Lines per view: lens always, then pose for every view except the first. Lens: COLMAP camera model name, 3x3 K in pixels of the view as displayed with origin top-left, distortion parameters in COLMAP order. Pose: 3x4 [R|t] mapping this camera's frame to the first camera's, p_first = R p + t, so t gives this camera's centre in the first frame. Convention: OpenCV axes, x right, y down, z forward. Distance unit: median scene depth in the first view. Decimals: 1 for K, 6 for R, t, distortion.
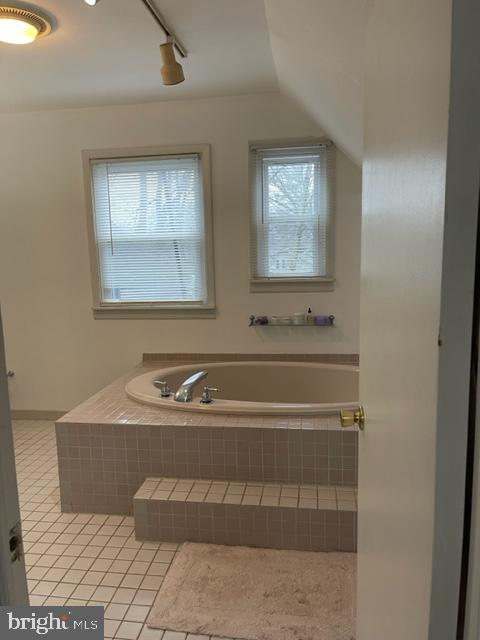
lens RADIAL K [[485.7, 0, 239.2], [0, 485.7, 319.9], [0, 0, 1]] dist [0.064313, -0.069601]
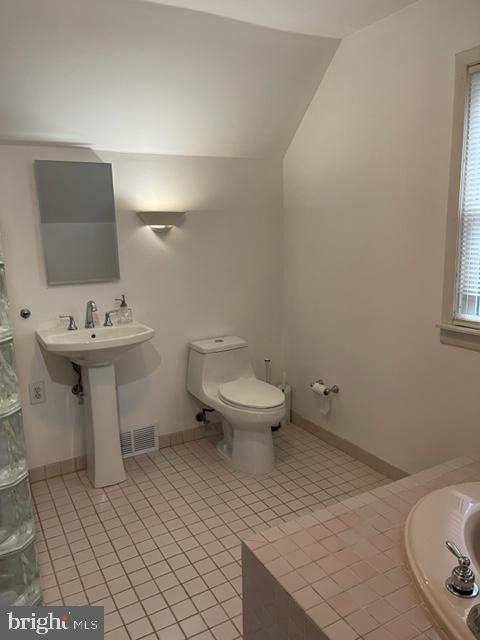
lens RADIAL K [[485.7, 0, 240.1], [0, 485.7, 320.4], [0, 0, 1]] dist [0.064313, -0.069601]
pose [[0.617000, 0.157480, -0.771045, 0.015148], [-0.112744, 0.987355, 0.111440, -0.070229], [0.778845, 0.018172, 0.626953, 0.426427]]
